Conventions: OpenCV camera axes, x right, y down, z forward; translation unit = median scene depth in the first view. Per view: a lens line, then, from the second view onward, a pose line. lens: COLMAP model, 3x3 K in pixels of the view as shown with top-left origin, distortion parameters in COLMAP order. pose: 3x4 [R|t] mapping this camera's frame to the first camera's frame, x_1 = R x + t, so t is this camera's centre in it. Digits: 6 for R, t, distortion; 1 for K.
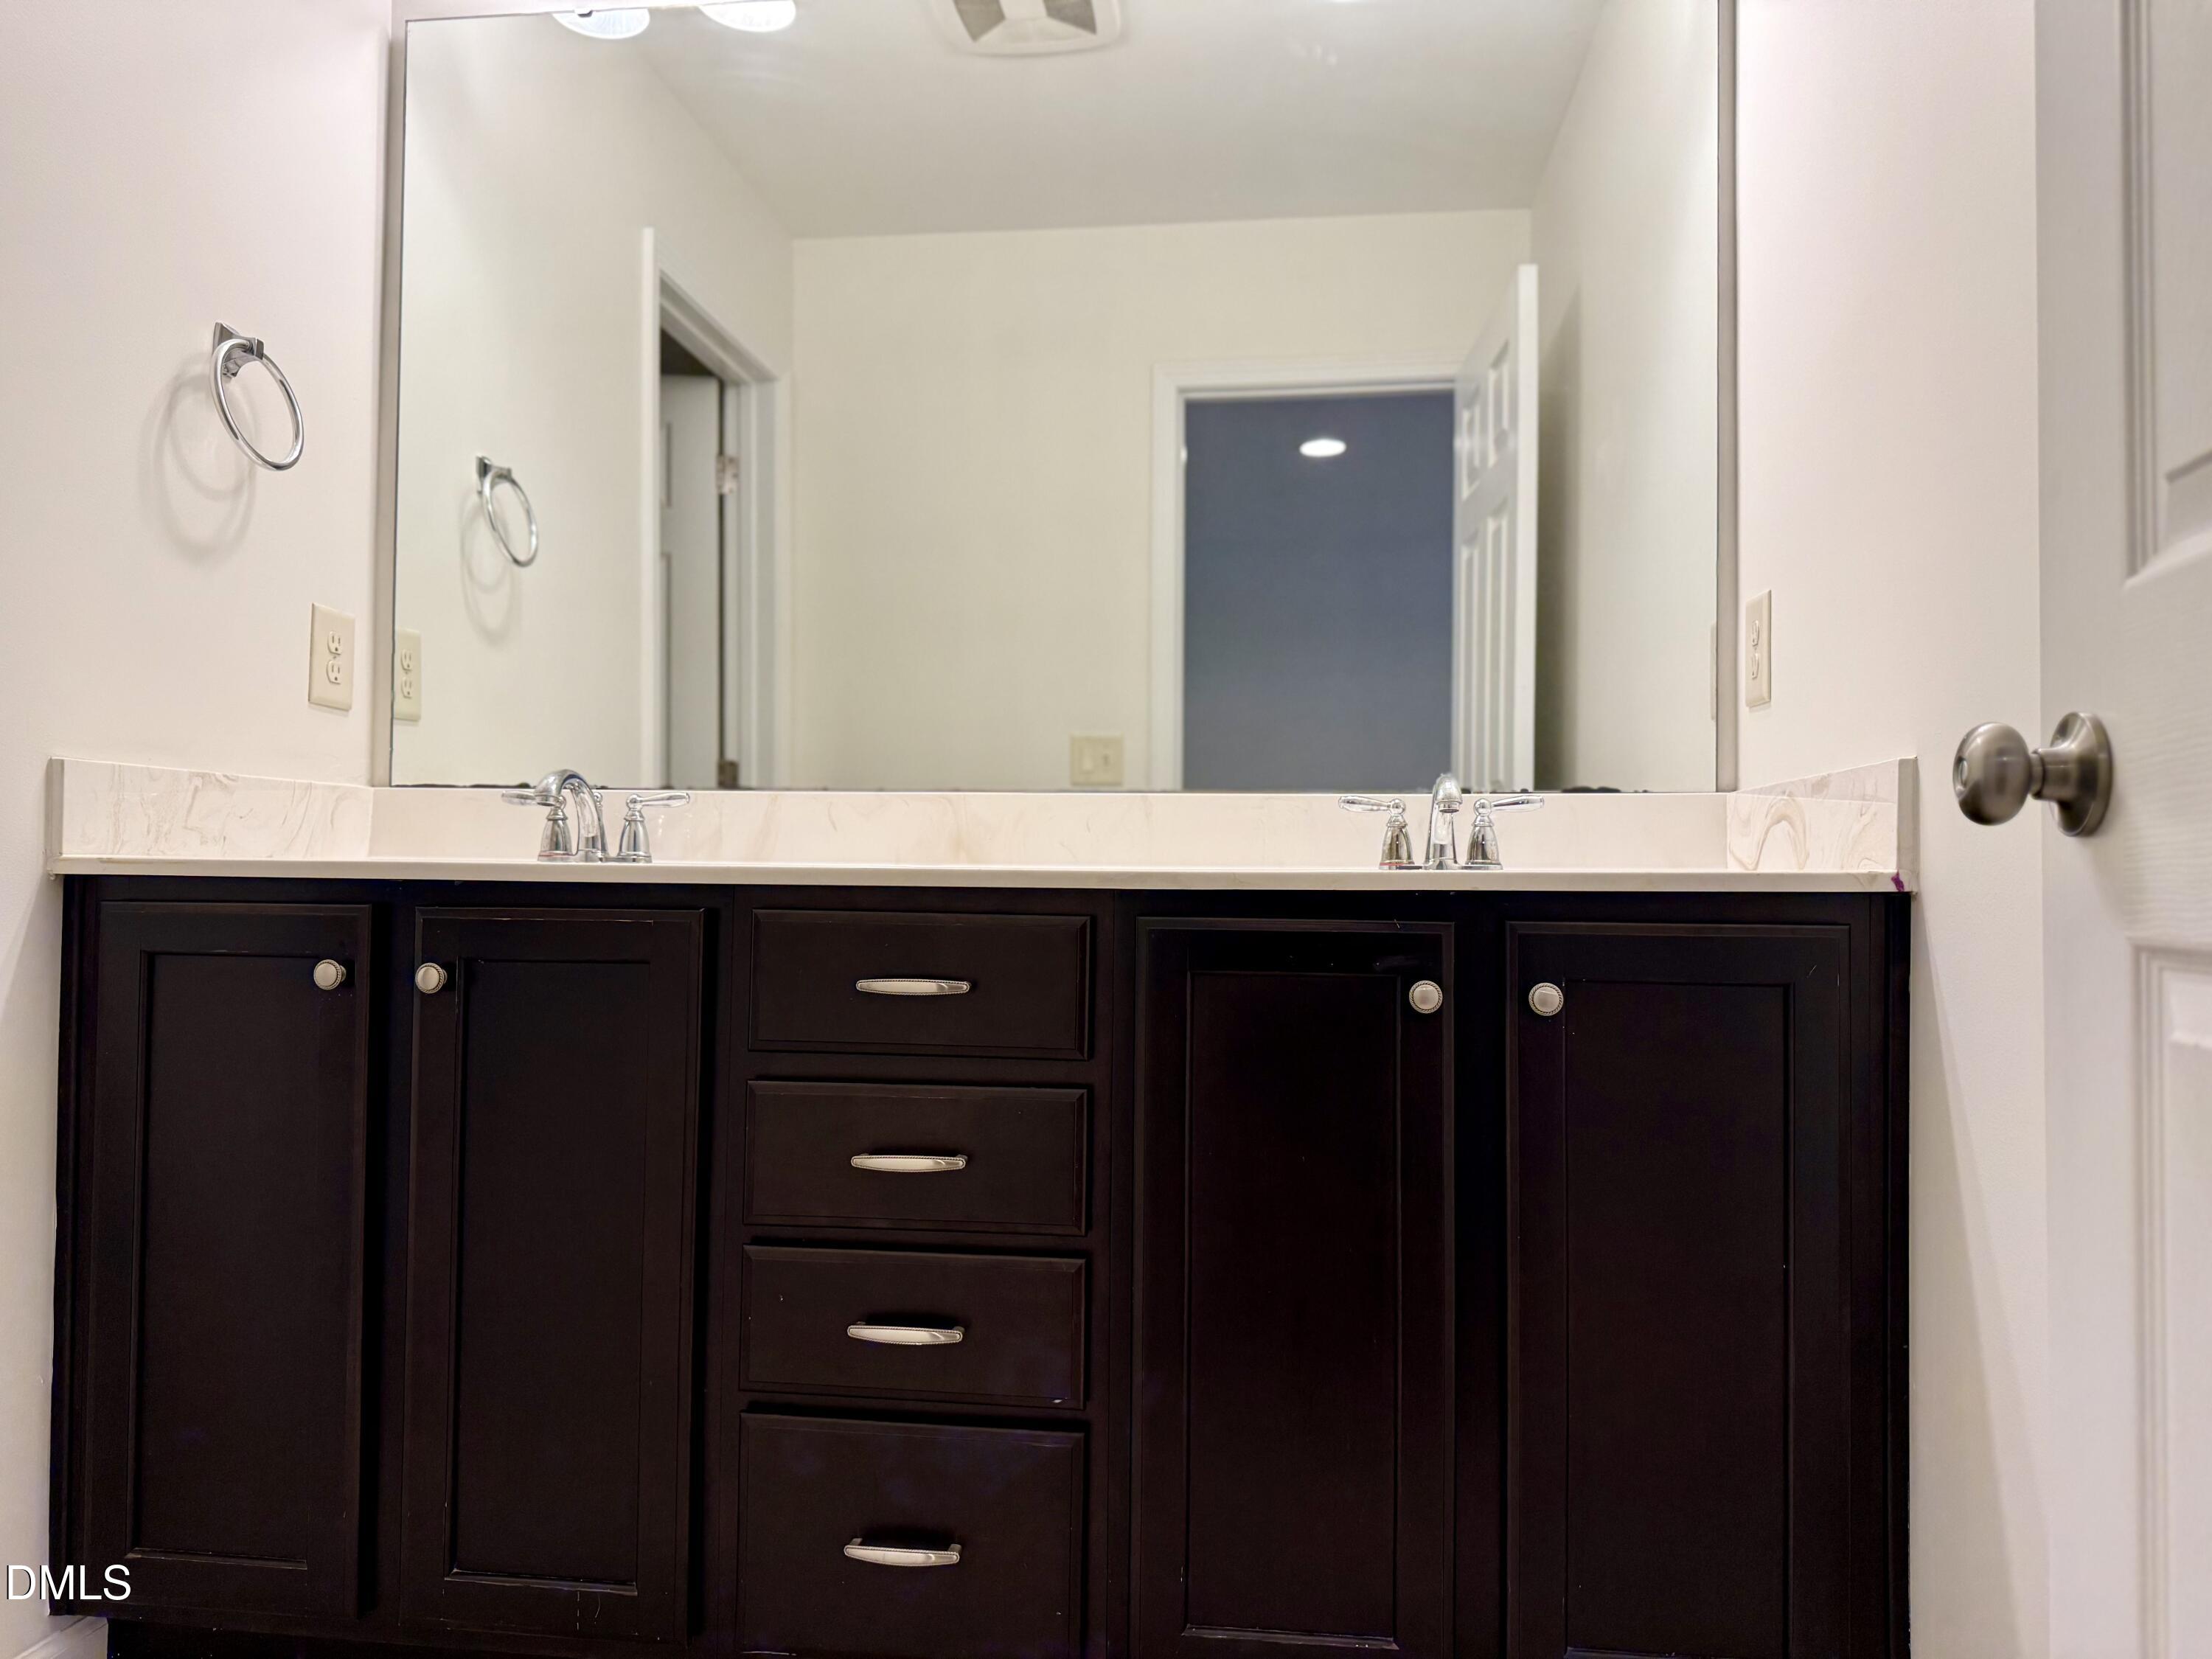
lens RADIAL K [[1544.1, 0, 1100.3], [0, 1544.1, 840.0], [0, 0, 1]] dist [0.109677, -0.165032]
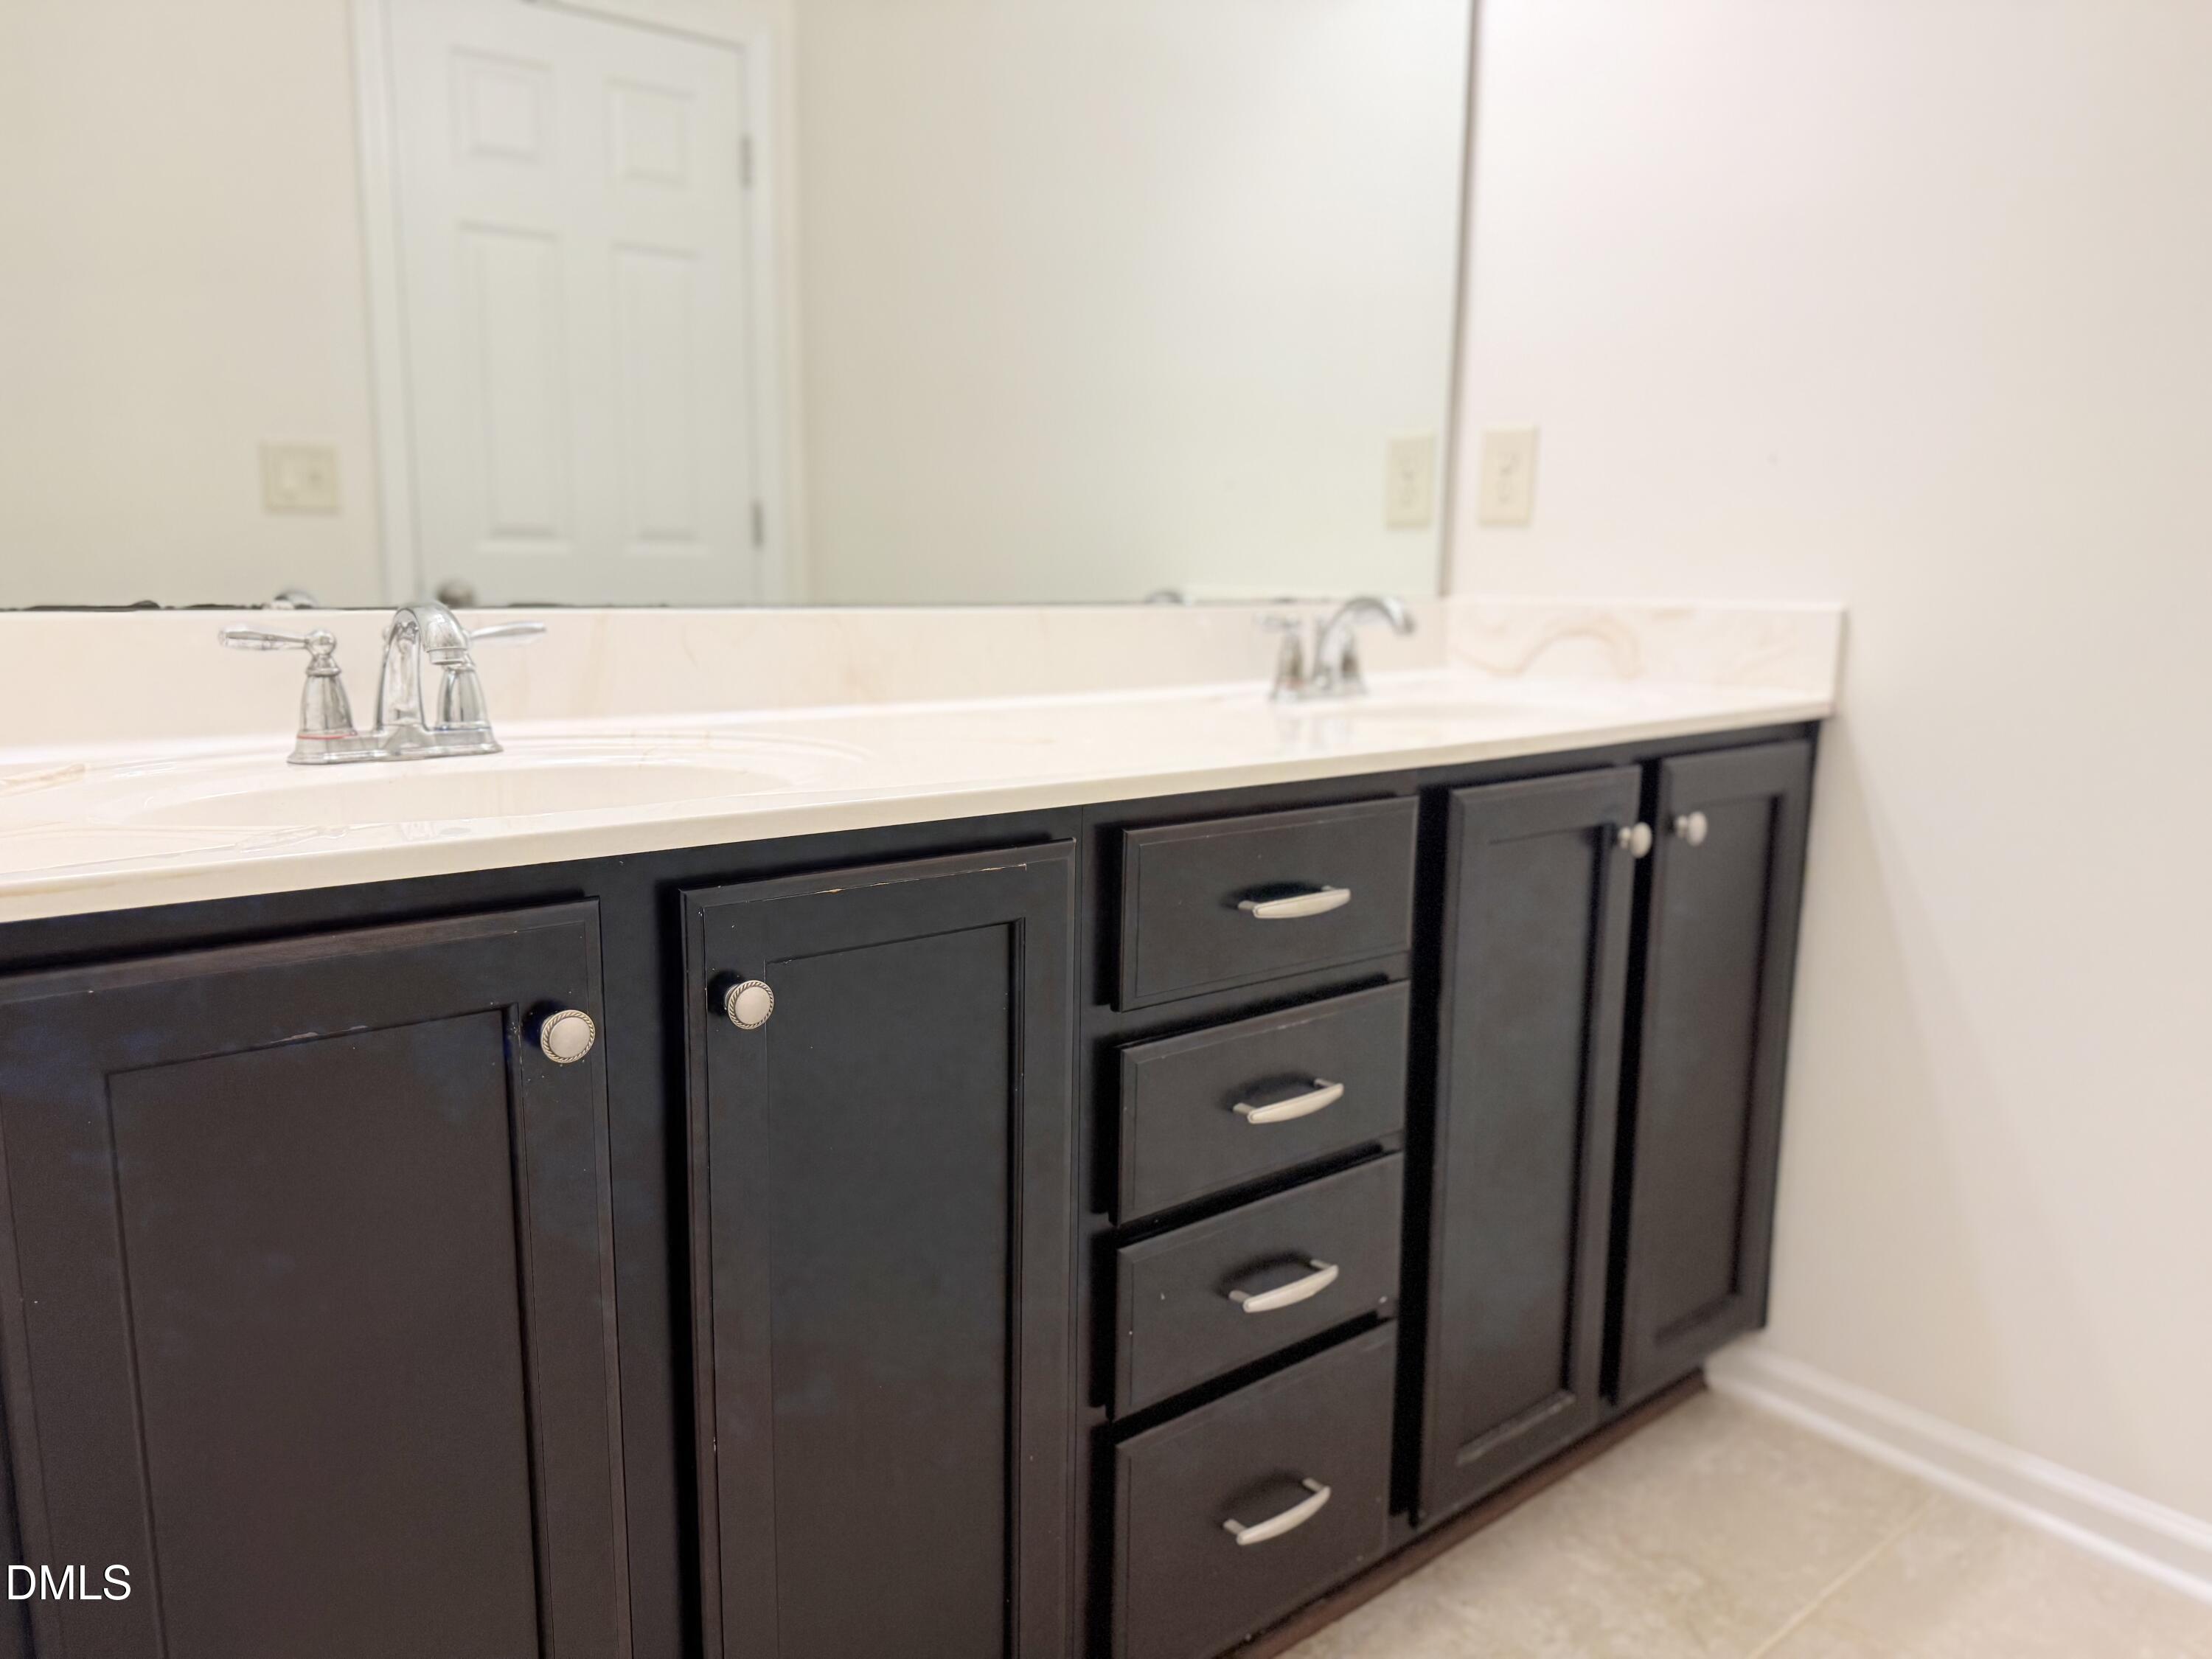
lens RADIAL K [[1544.1, 0, 1100.3], [0, 1544.1, 840.0], [0, 0, 1]] dist [0.109677, -0.165032]
pose [[0.692357, -0.130275, 0.709697, -0.574375], [-0.019169, 0.979898, 0.198575, -0.075337], [-0.721300, -0.151089, 0.675942, 0.380635]]
